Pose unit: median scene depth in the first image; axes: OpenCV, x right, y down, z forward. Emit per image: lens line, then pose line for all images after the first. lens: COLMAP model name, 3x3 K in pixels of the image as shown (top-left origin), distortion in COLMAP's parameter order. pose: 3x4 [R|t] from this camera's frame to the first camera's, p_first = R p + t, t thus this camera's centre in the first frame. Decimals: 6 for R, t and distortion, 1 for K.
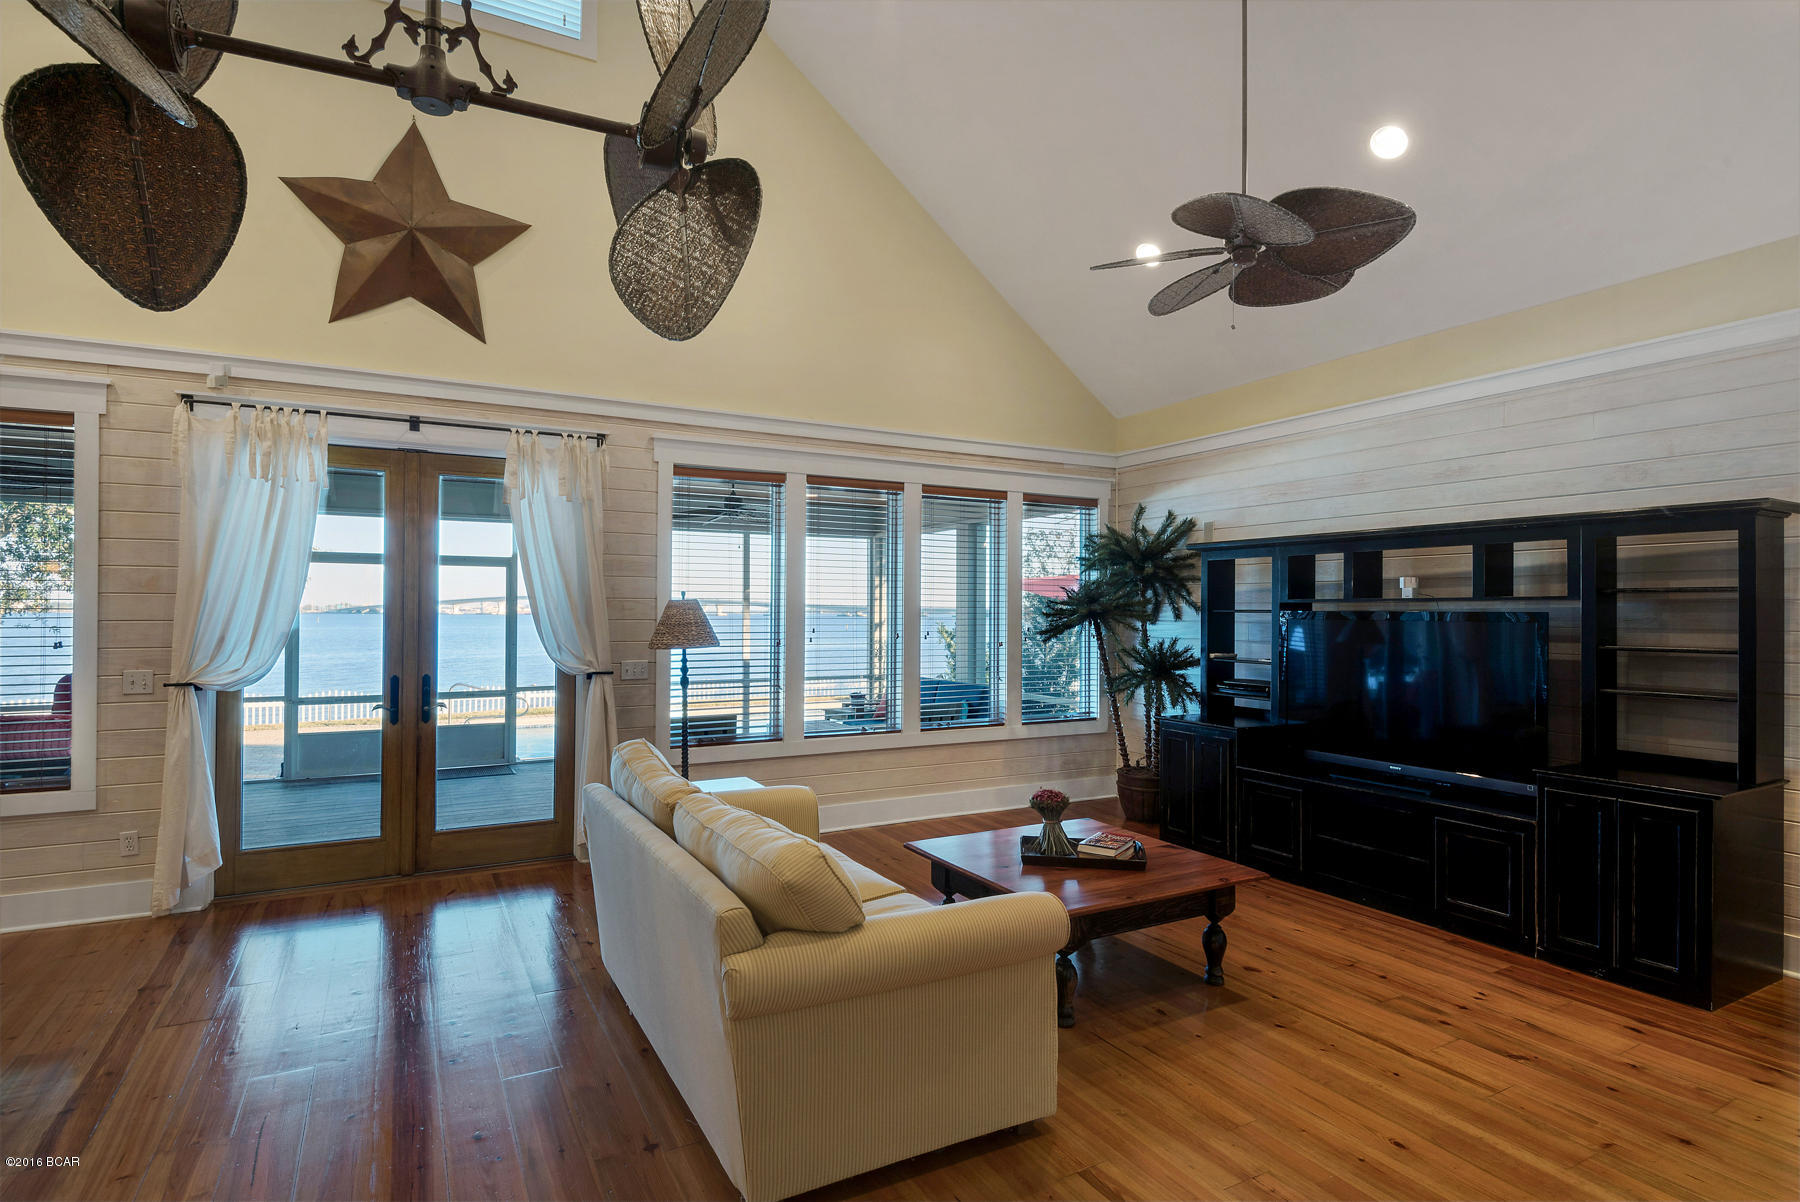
lens RADIAL K [[928.3, 0, 900.0], [0, 928.3, 605.5], [0, 0, 1]] dist [0.021461, -0.000518]
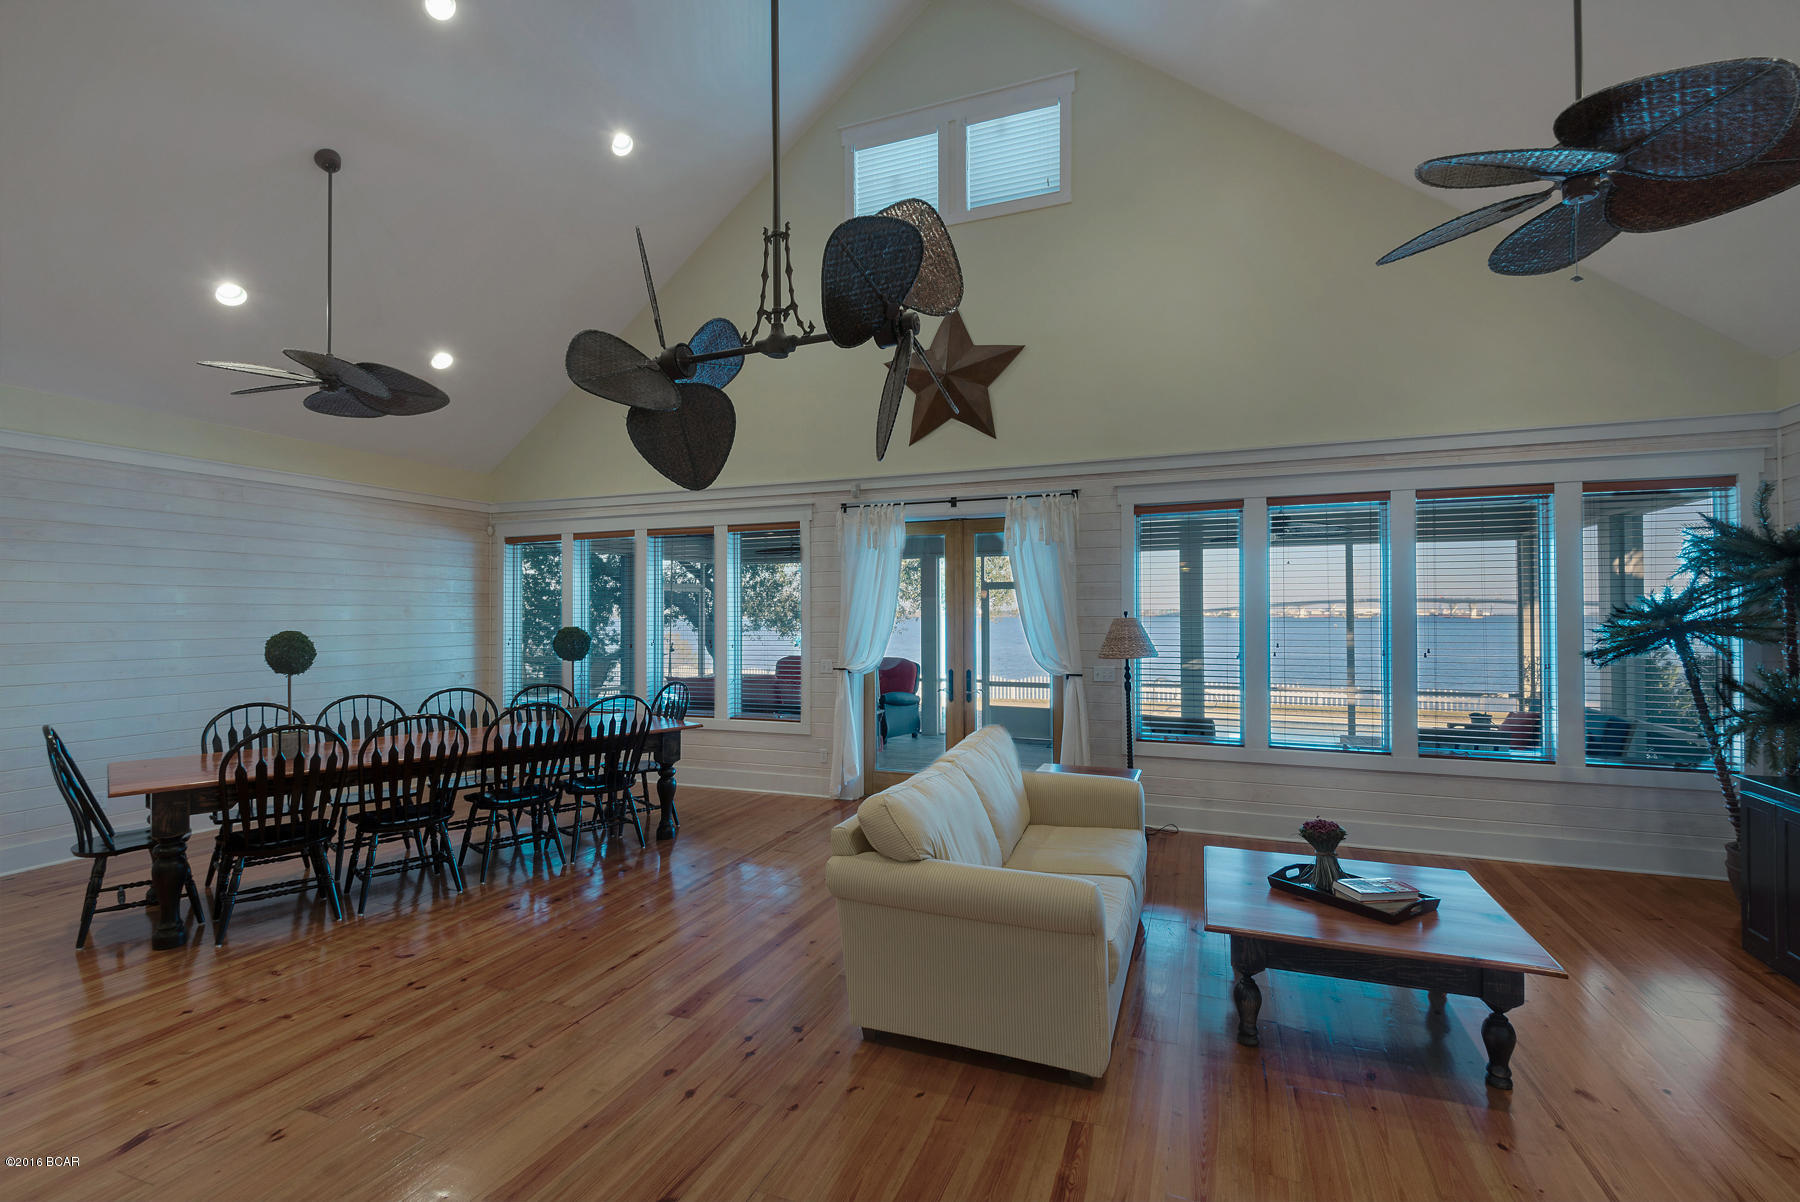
lens RADIAL K [[824.8, 0, 900.0], [0, 824.8, 601.0], [0, 0, 1]] dist [0.054153, -0.000237]
pose [[0.650958, -0.018663, -0.758885, 0.417786], [0.011434, 0.999825, -0.014781, -0.016696], [0.759028, 0.000945, 0.651057, 0.069389]]
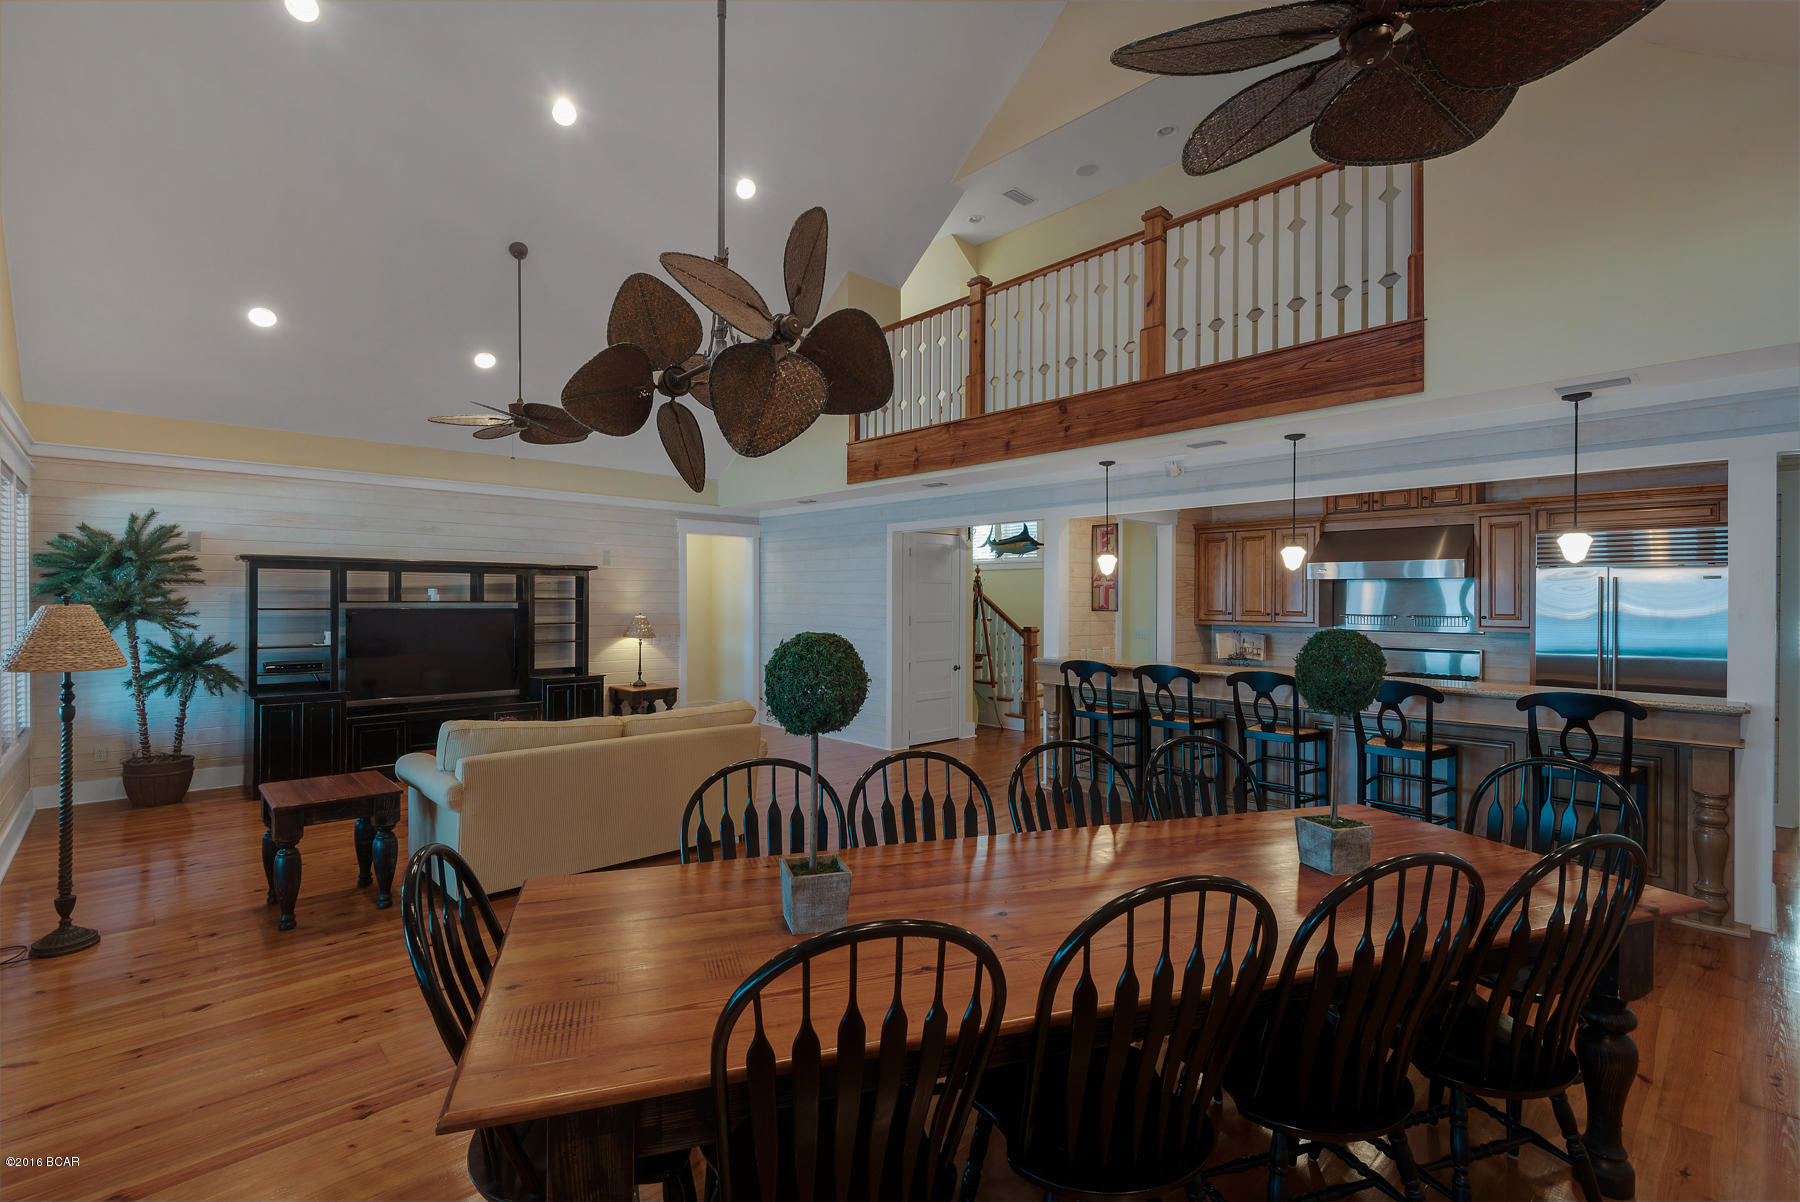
lens RADIAL K [[824.8, 0, 900.0], [0, 824.8, 601.0], [0, 0, 1]] dist [0.054153, -0.000237]
pose [[-0.247246, -0.006425, 0.968932, -1.195813], [-0.008442, 0.999954, 0.004476, -0.020781], [-0.968916, -0.007073, -0.247289, 0.541264]]
